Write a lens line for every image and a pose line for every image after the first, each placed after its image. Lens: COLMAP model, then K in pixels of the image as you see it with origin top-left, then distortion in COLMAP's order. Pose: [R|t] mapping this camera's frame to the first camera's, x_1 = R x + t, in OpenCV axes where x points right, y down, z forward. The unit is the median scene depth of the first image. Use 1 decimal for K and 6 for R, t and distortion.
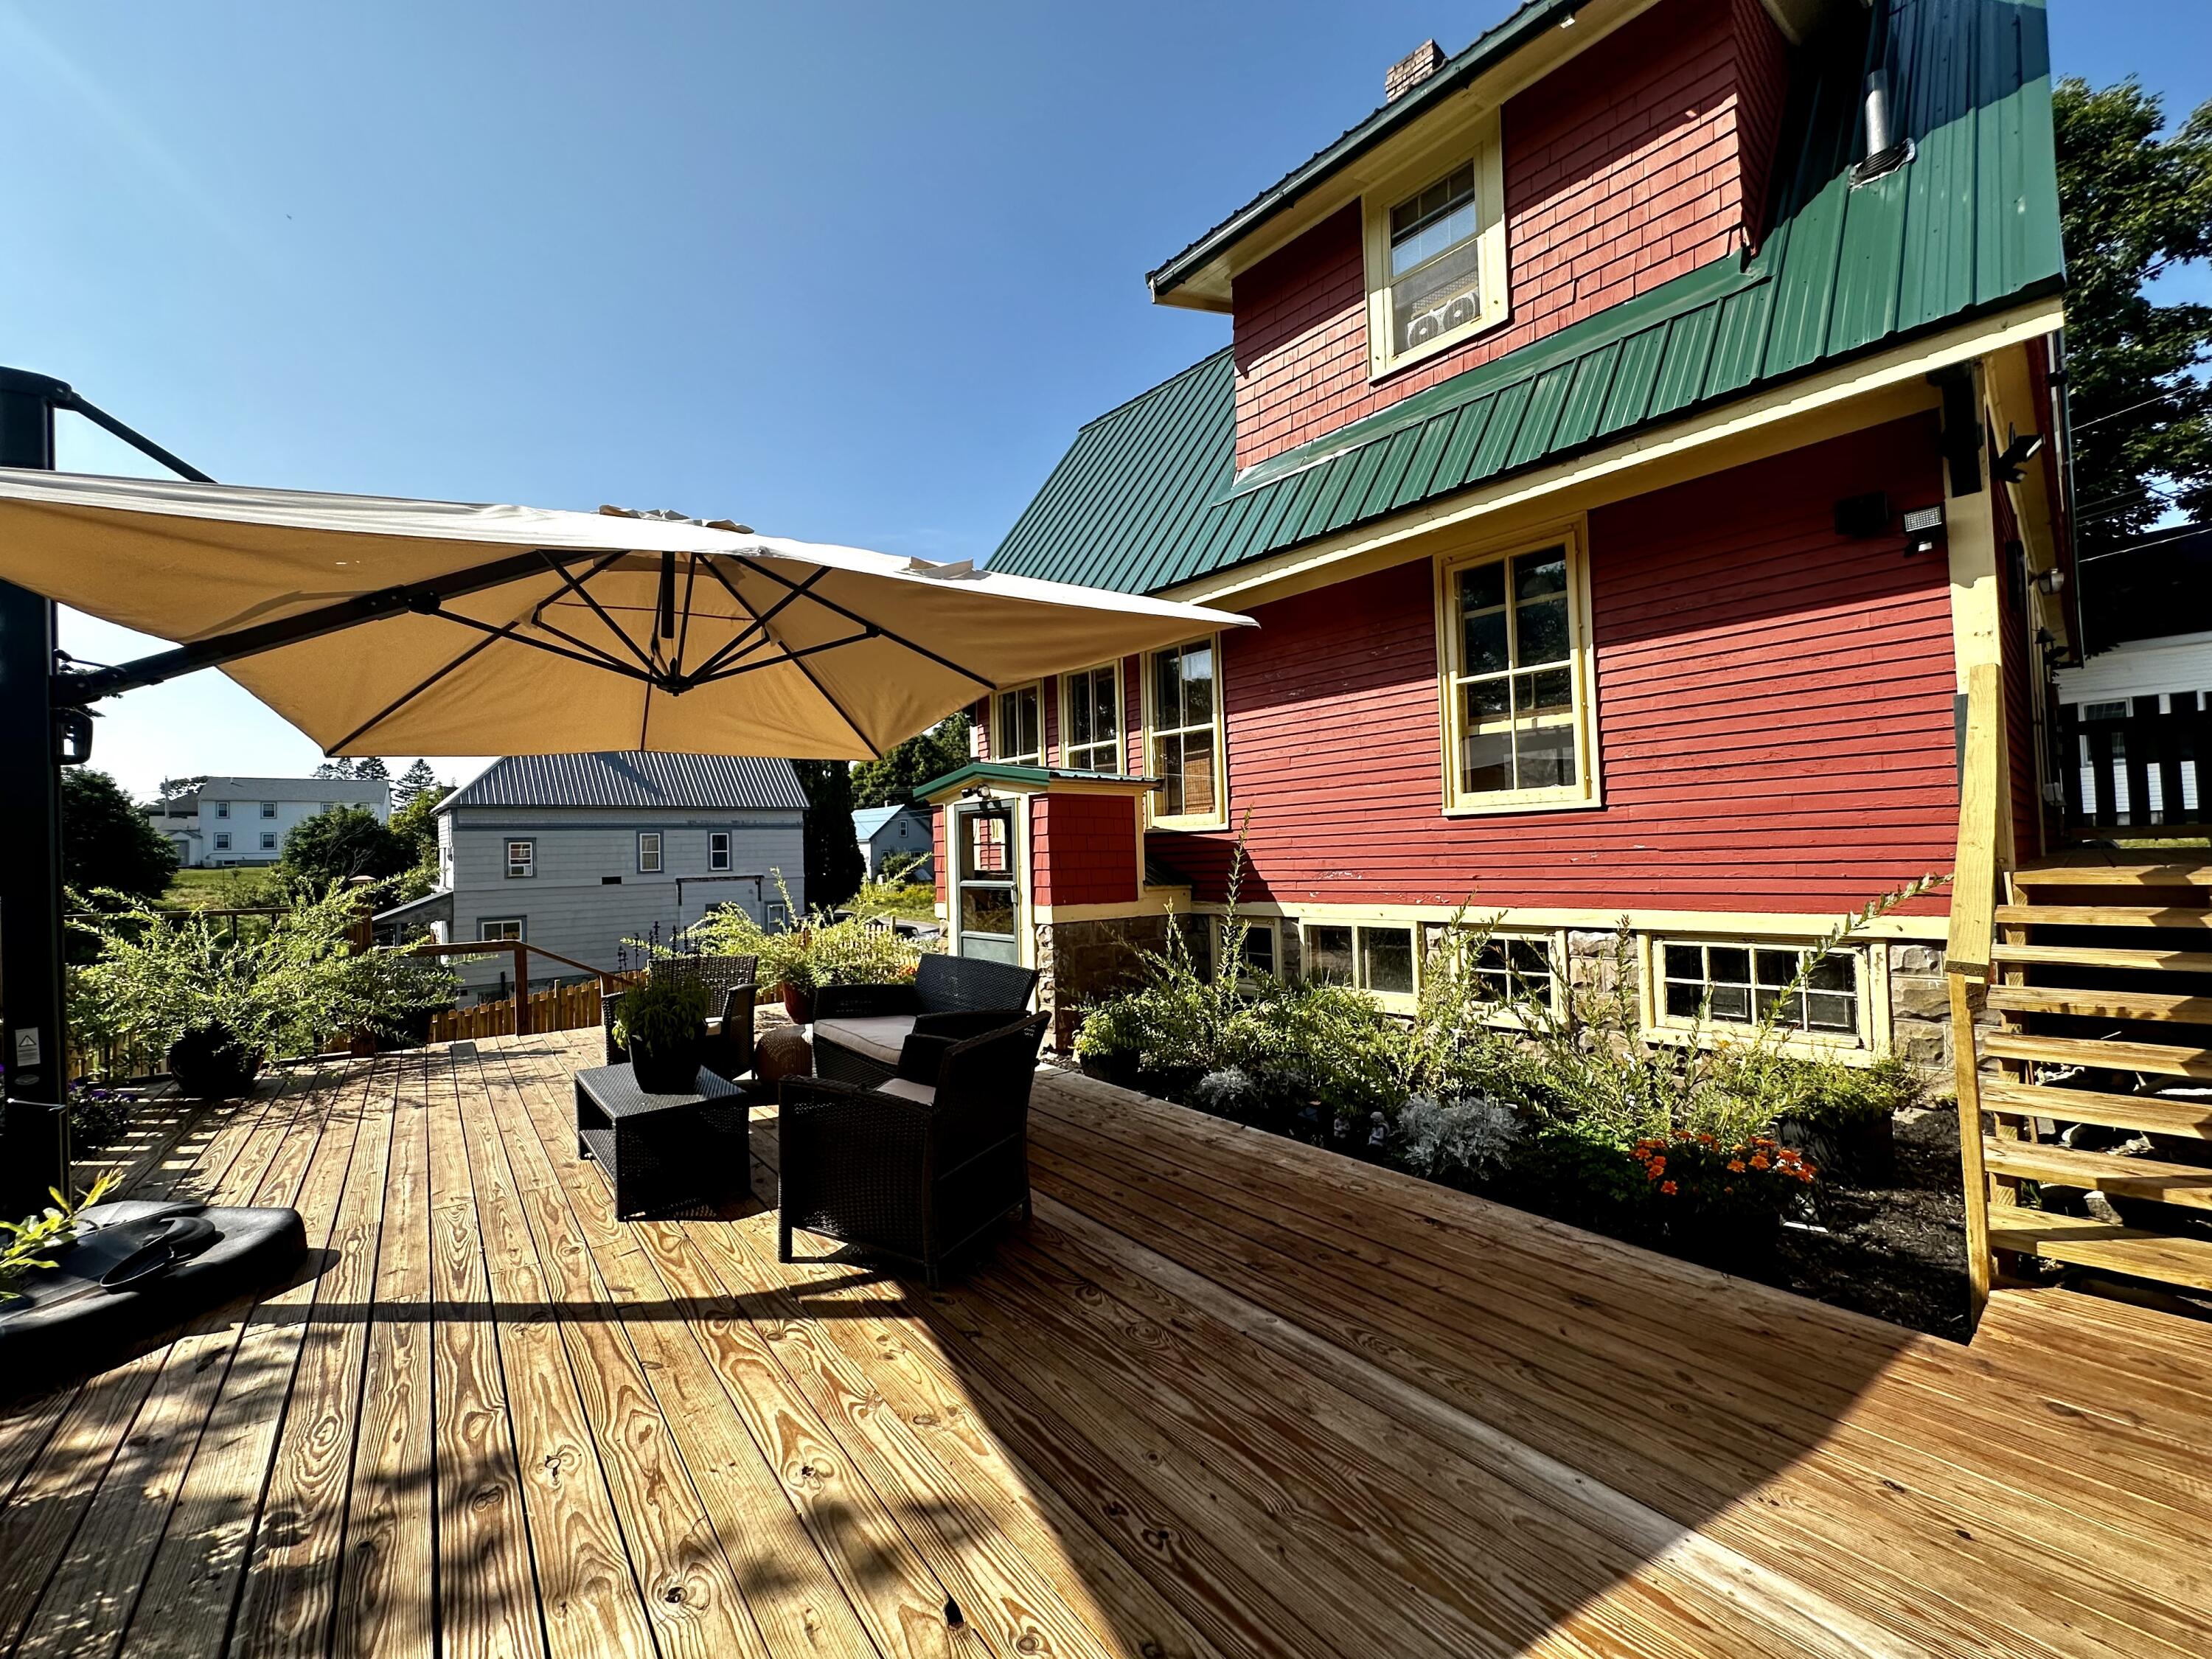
lens RADIAL K [[918.9, 0, 1117.2], [0, 918.9, 832.1], [0, 0, 1]] dist [-0.004546, -0.001291]
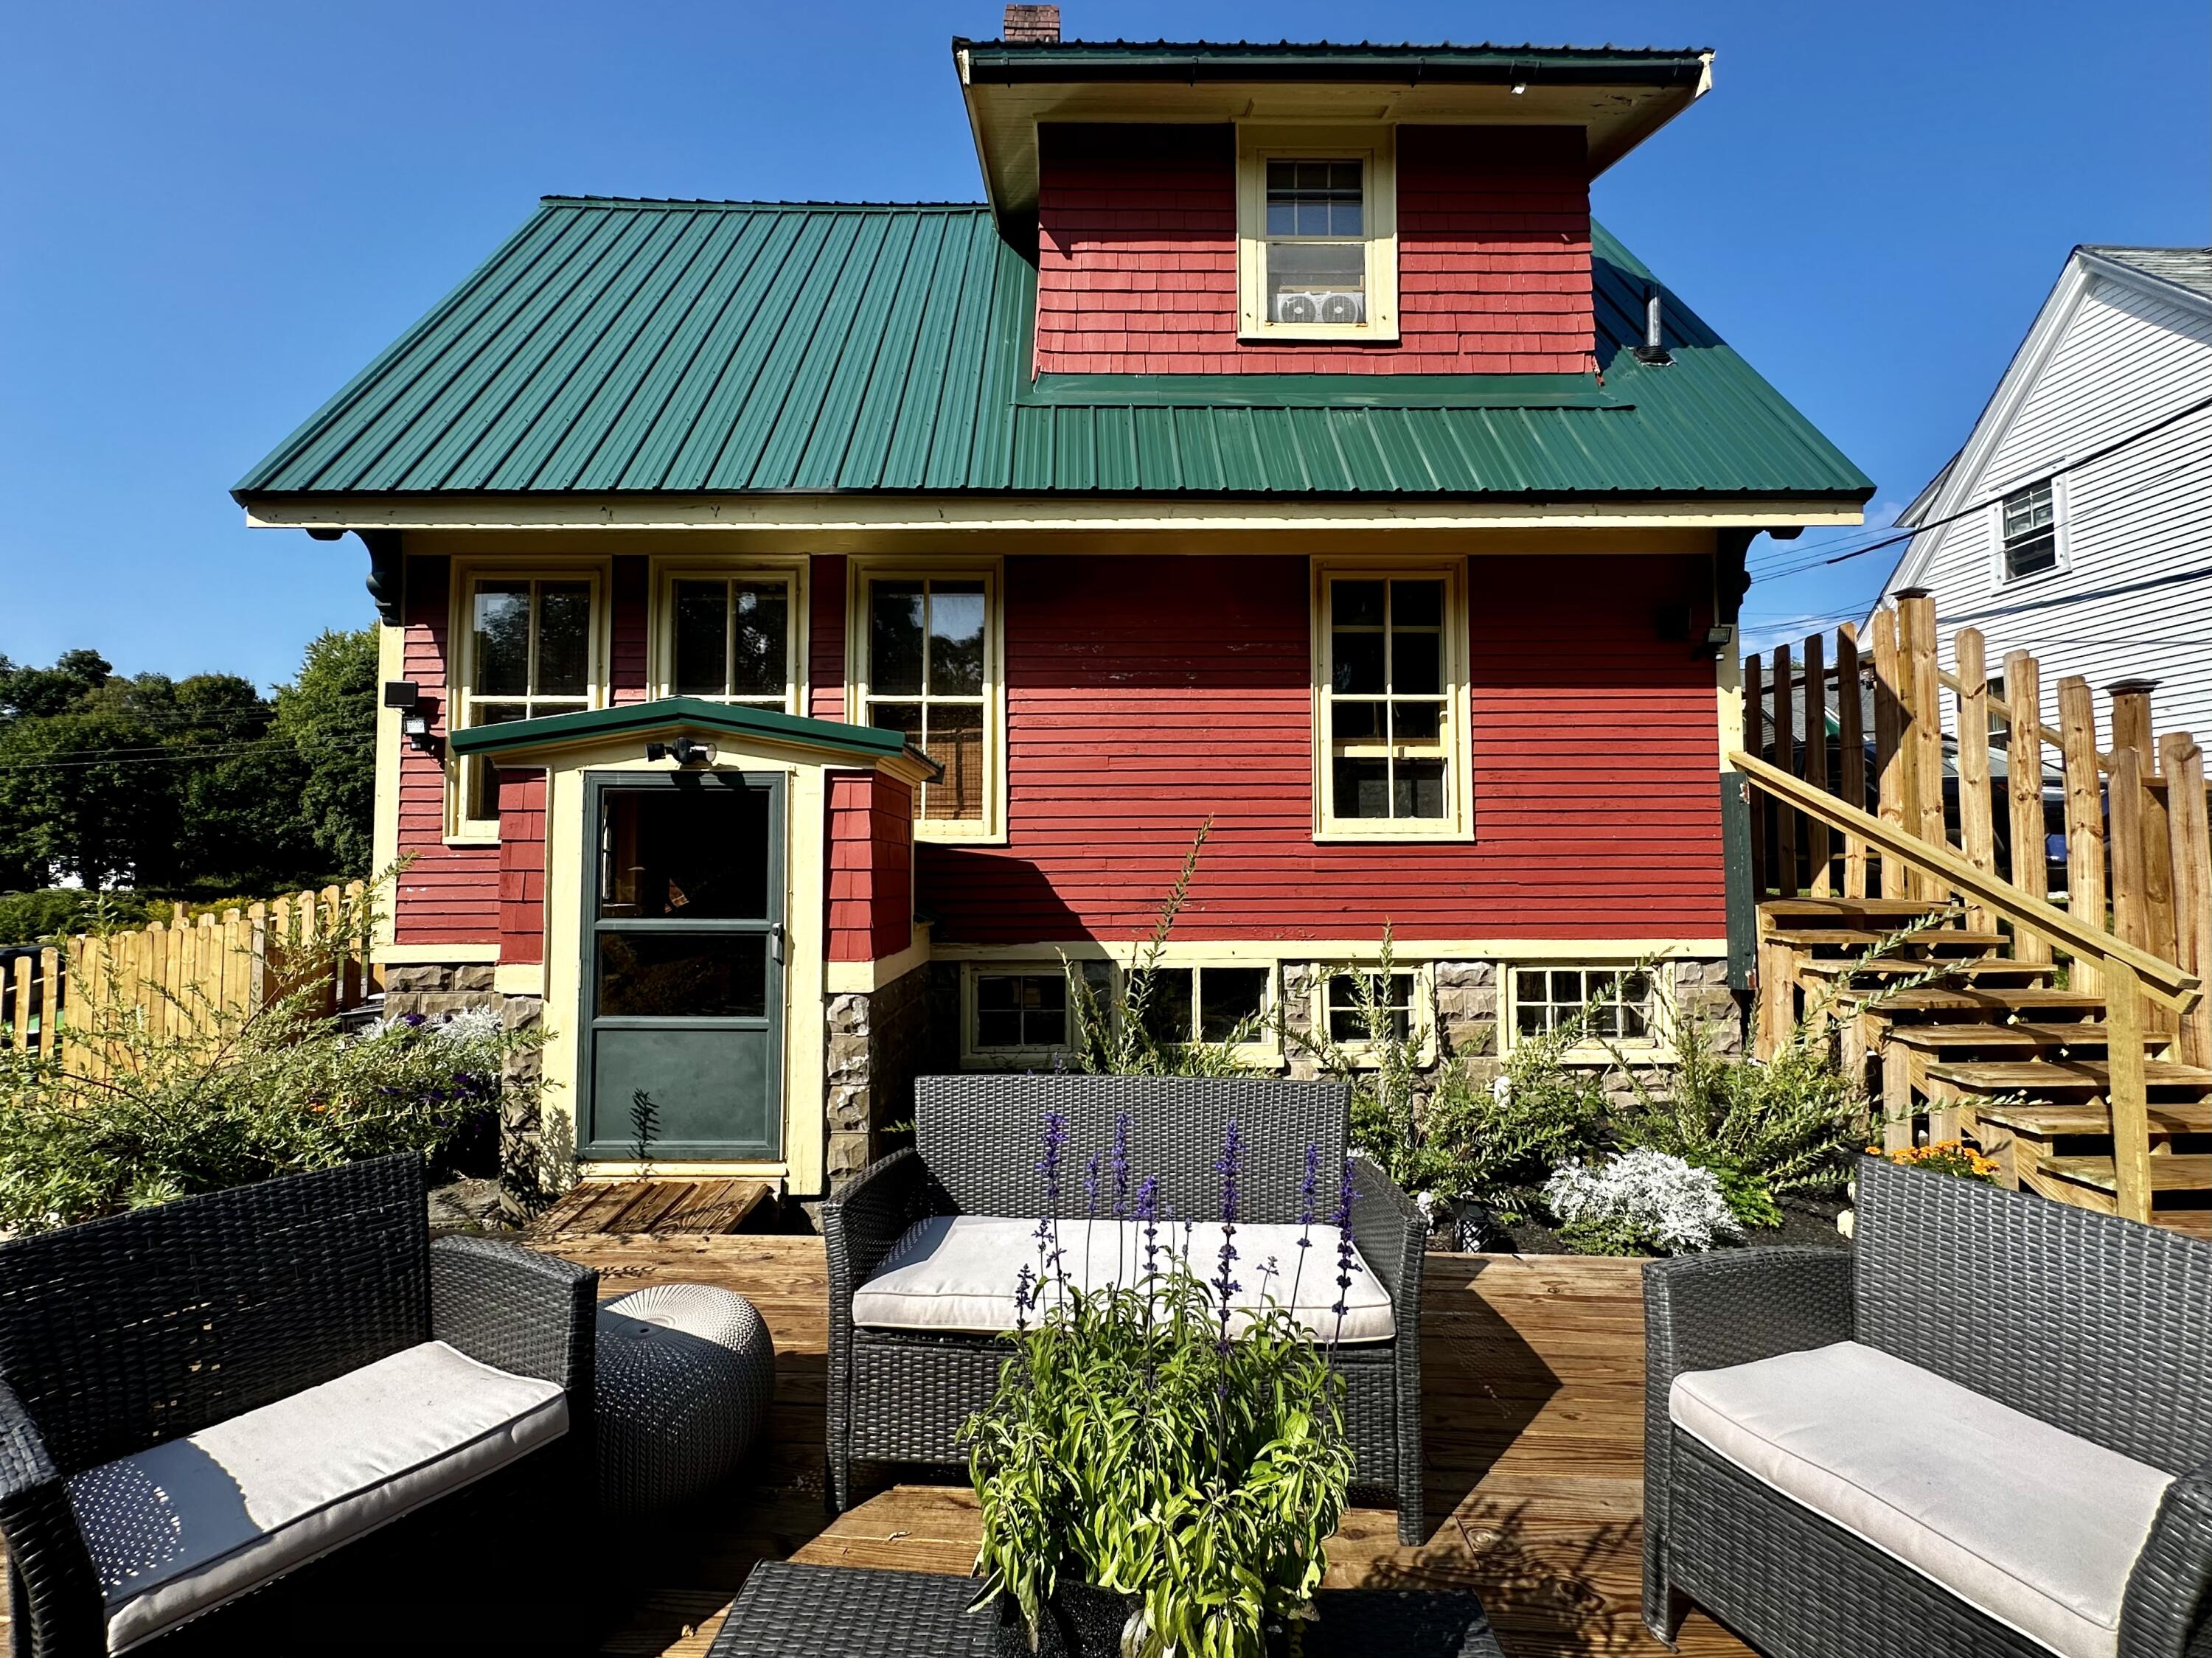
lens RADIAL K [[918.8, 0, 1099.5], [0, 918.8, 834.9], [0, 0, 1]] dist [-0.004546, -0.001291]
pose [[0.651993, 0.055572, 0.756185, -0.443145], [-0.036478, 0.998455, -0.041924, 0.020500], [-0.757347, -0.000250, 0.653013, 0.535313]]
